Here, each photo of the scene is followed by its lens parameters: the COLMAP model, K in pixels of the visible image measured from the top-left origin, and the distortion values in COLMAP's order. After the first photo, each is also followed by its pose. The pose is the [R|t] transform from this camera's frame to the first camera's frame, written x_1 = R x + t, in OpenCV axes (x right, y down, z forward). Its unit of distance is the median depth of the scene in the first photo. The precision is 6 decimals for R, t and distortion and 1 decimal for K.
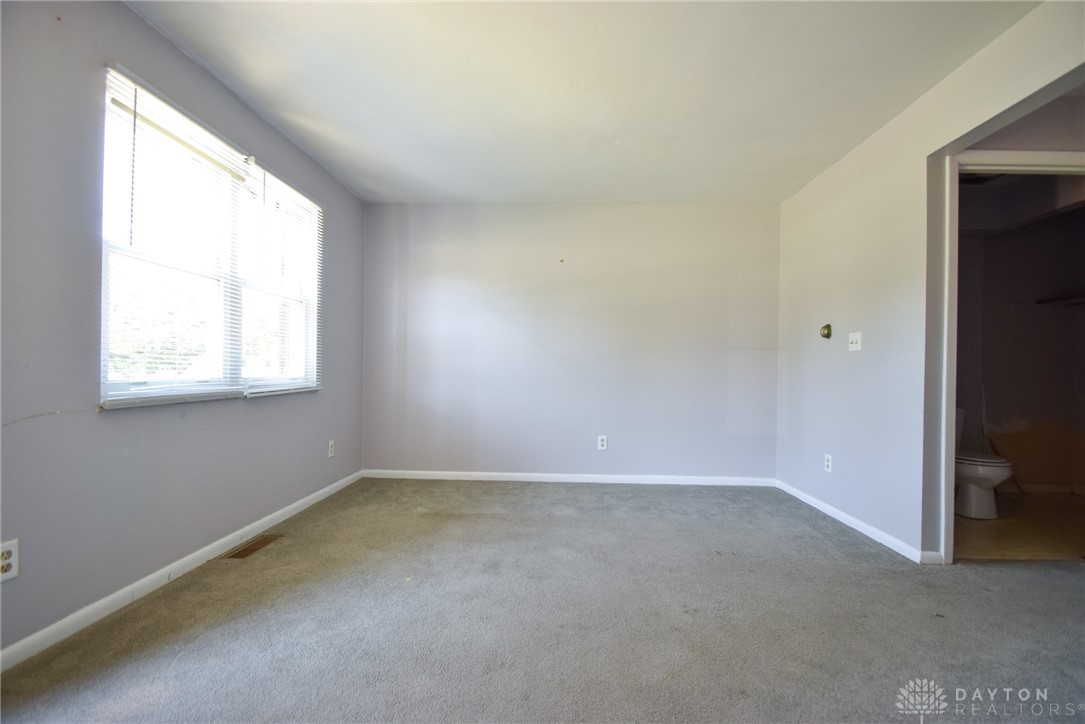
lens RADIAL K [[477.2, 0, 547.5], [0, 477.2, 373.6], [0, 0, 1]] dist [0.003004, -0.015117]
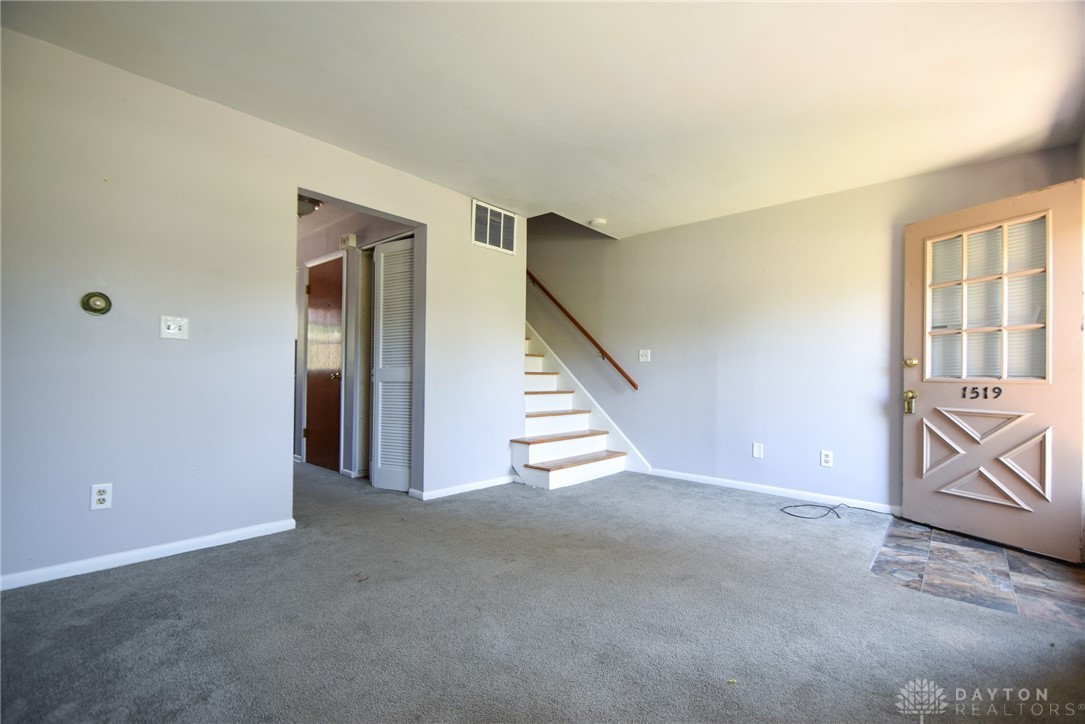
lens RADIAL K [[477.2, 0, 547.5], [0, 477.2, 373.6], [0, 0, 1]] dist [0.003004, -0.015117]
pose [[-0.763775, -0.020687, 0.645151, -0.394883], [-0.021260, 0.999750, 0.006889, -0.008081], [-0.645132, -0.008454, -0.764024, 1.282111]]
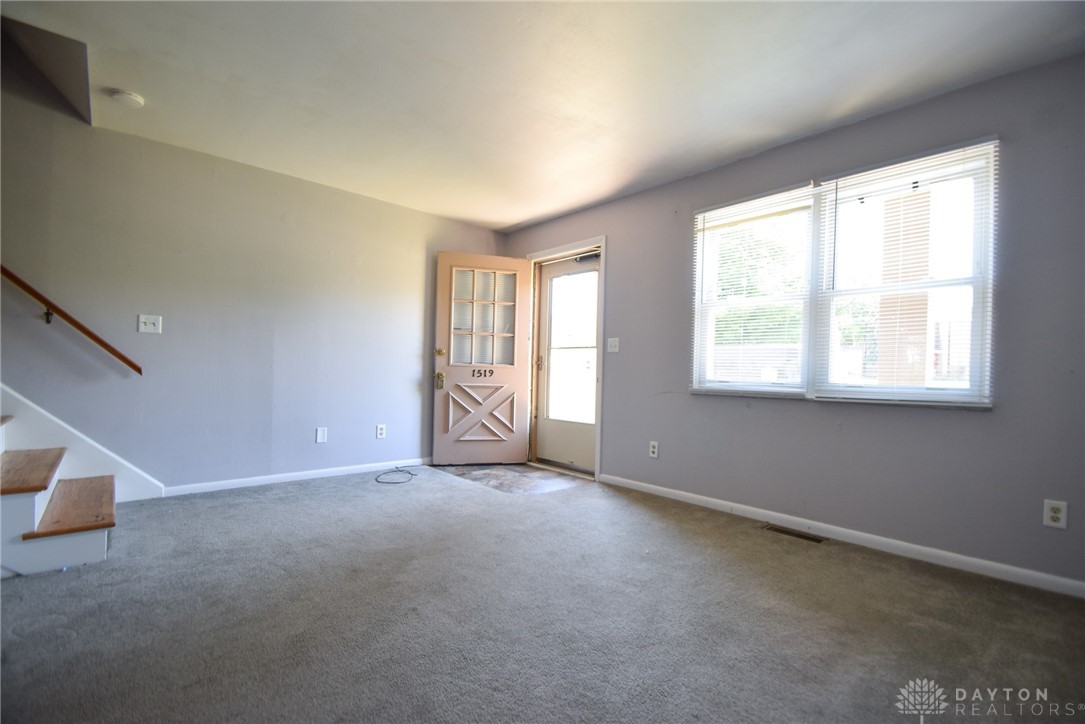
lens RADIAL K [[477.2, 0, 547.5], [0, 477.2, 373.6], [0, 0, 1]] dist [0.003004, -0.015117]
pose [[-0.715679, -0.028619, -0.697842, 0.518752], [-0.040037, 0.999198, 0.000082, 0.012023], [0.697281, 0.027998, -0.716251, 1.237830]]
